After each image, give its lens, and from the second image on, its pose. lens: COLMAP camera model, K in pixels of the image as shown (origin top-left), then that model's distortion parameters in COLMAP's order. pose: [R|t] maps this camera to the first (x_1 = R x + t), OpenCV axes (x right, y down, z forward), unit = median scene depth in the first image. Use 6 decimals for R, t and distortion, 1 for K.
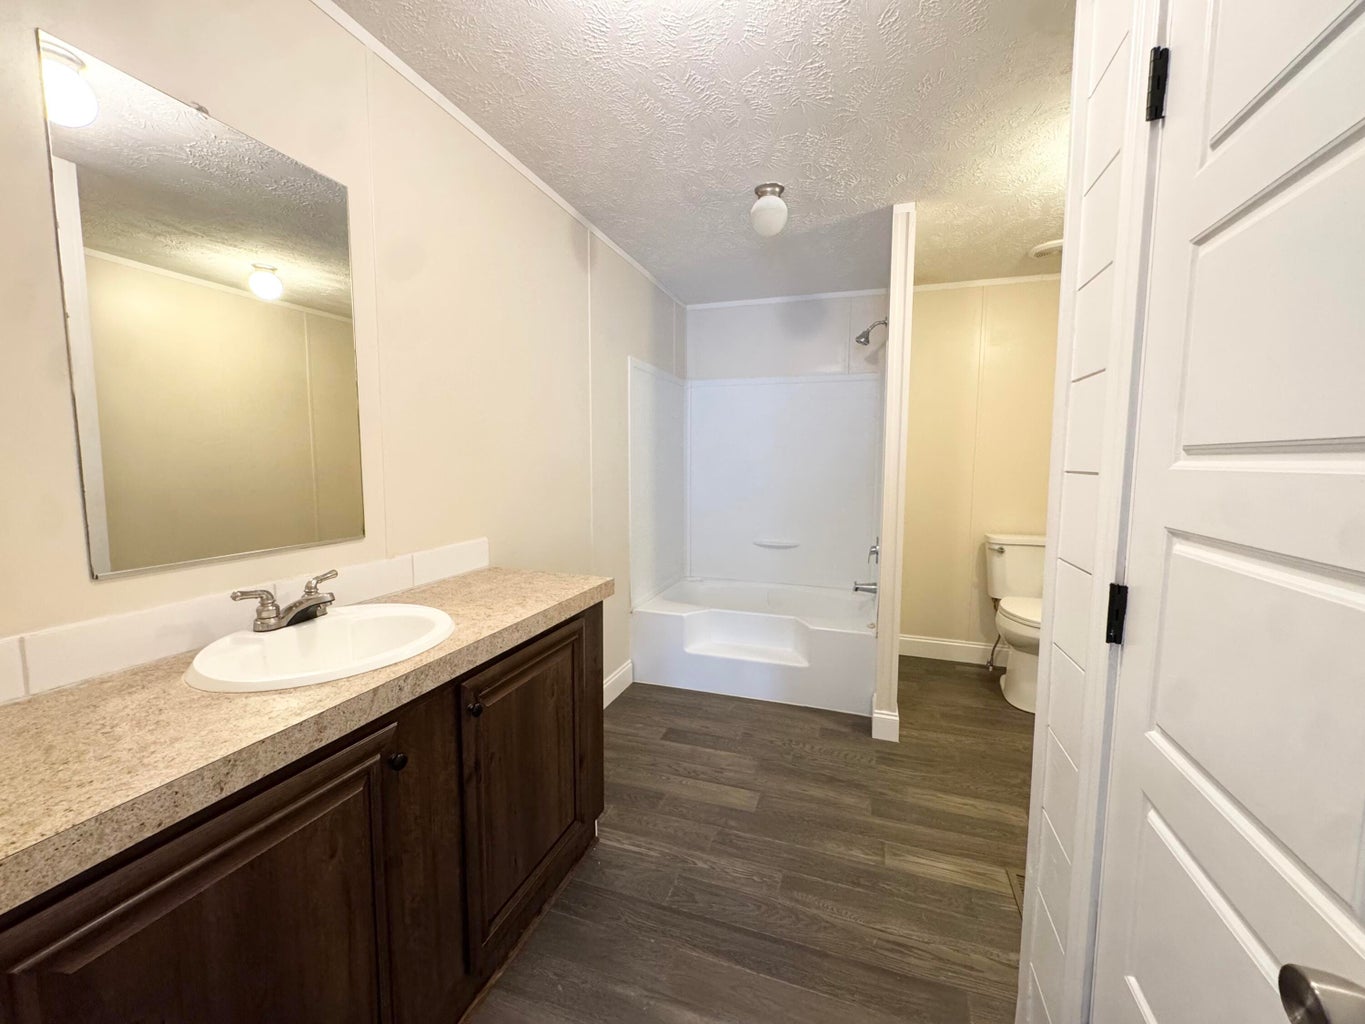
lens RADIAL K [[548.2, 0, 683.9], [0, 548.2, 510.2], [0, 0, 1]] dist [-0.003854, 0.000549]
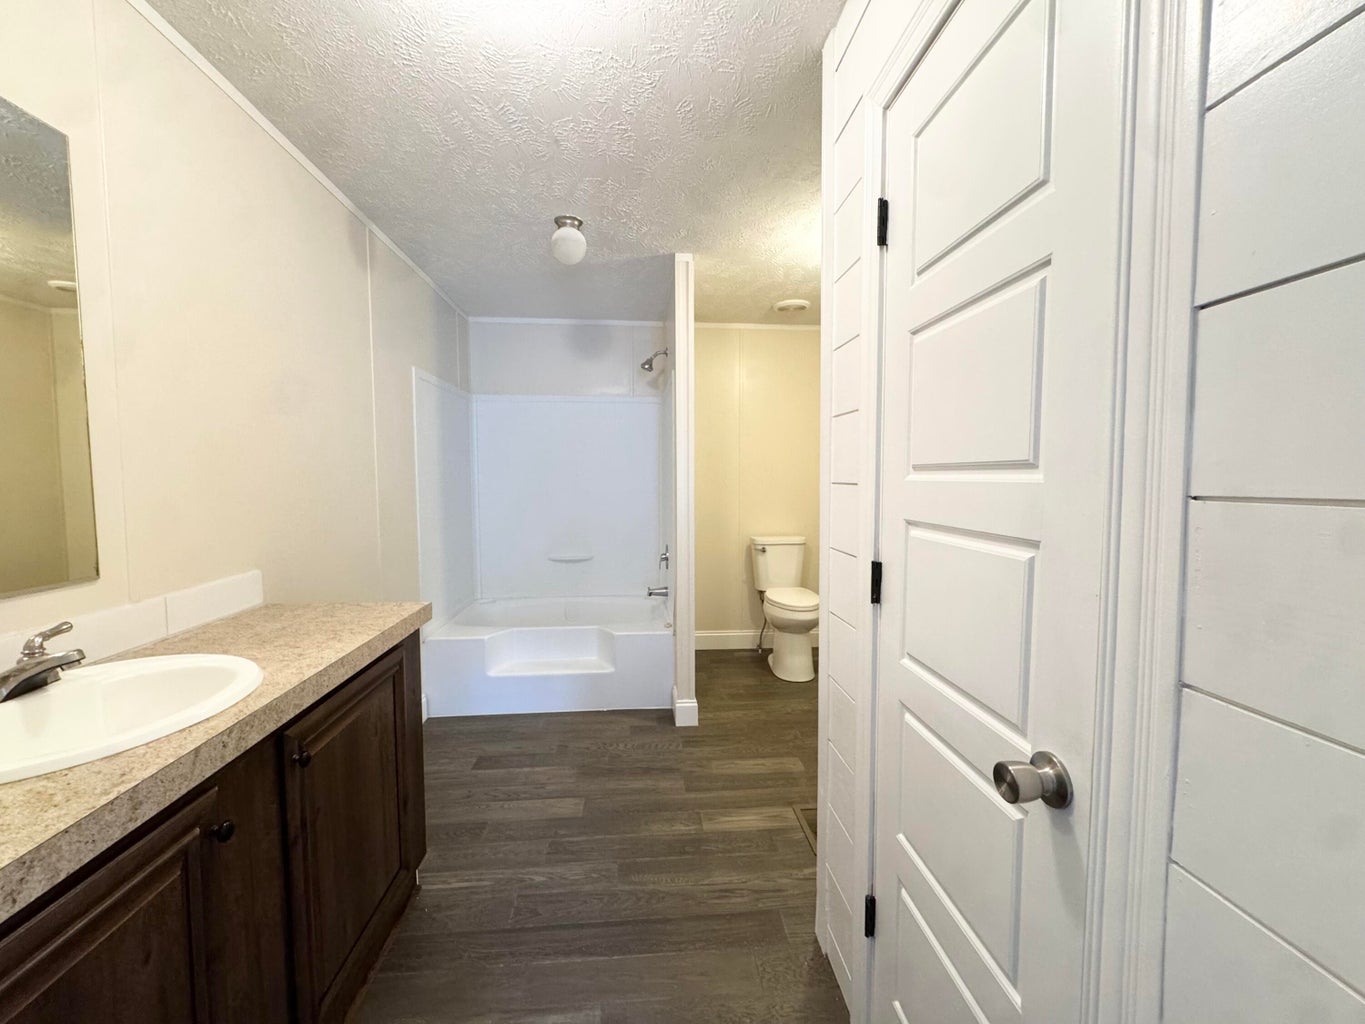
lens RADIAL K [[548.2, 0, 683.9], [0, 548.2, 510.2], [0, 0, 1]] dist [-0.003854, 0.000549]
pose [[0.914669, -0.032869, 0.402865, -0.123479], [0.044335, 0.998833, -0.019167, 0.003652], [-0.401765, 0.035393, 0.915059, -0.057475]]
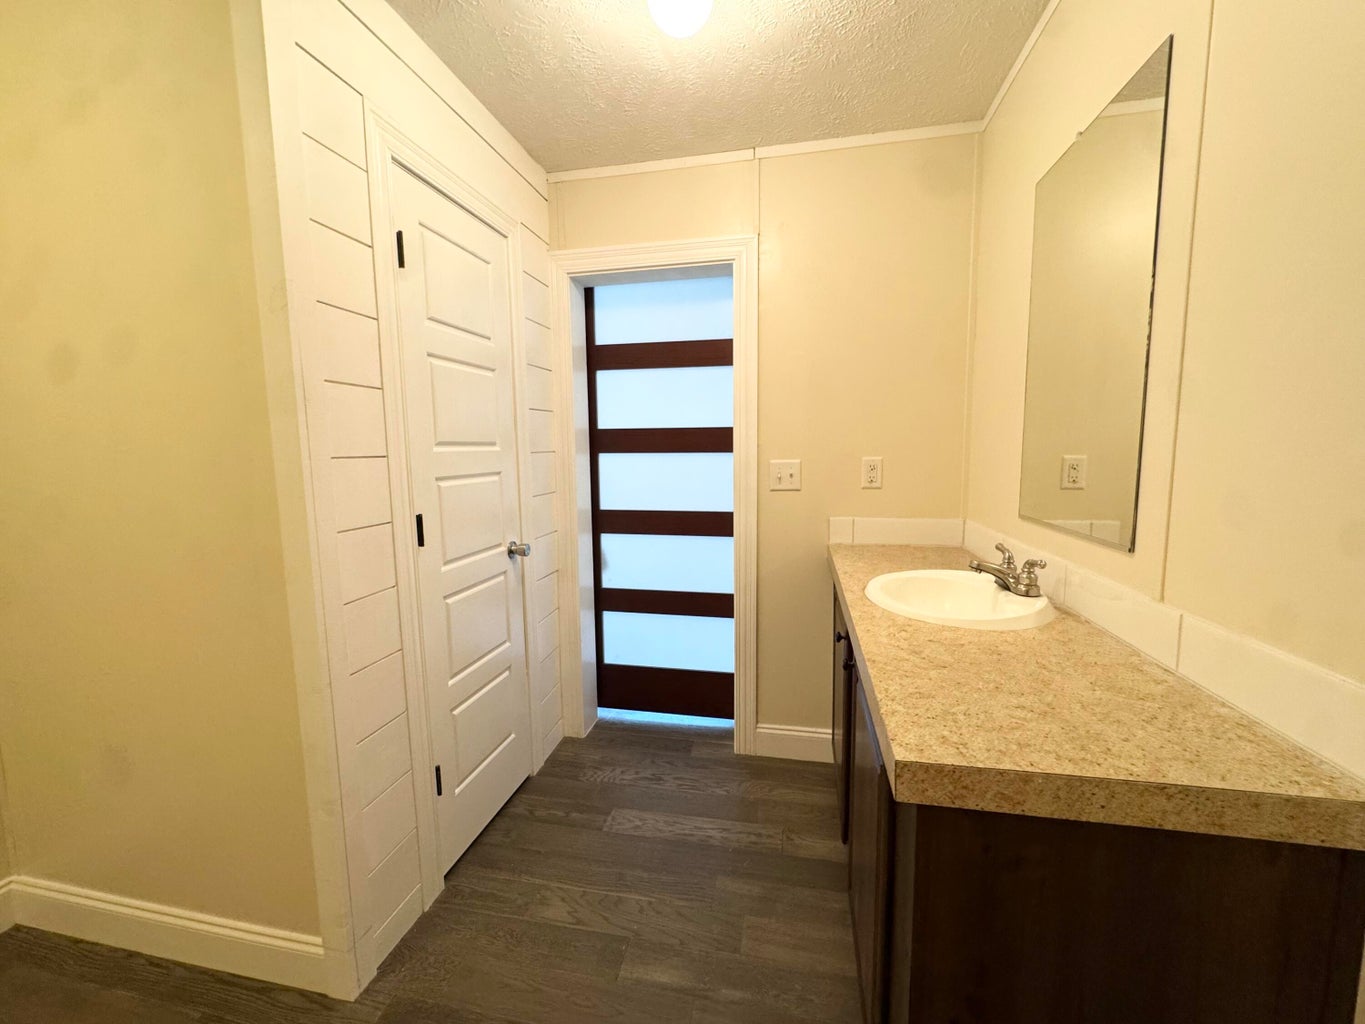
lens RADIAL K [[548.2, 0, 683.9], [0, 548.2, 510.2], [0, 0, 1]] dist [-0.003854, 0.000549]
pose [[-0.992138, 0.021278, -0.123323, 0.068092], [-0.004231, 0.979173, 0.202984, -0.138186], [0.125074, 0.201909, -0.971385, 1.547397]]
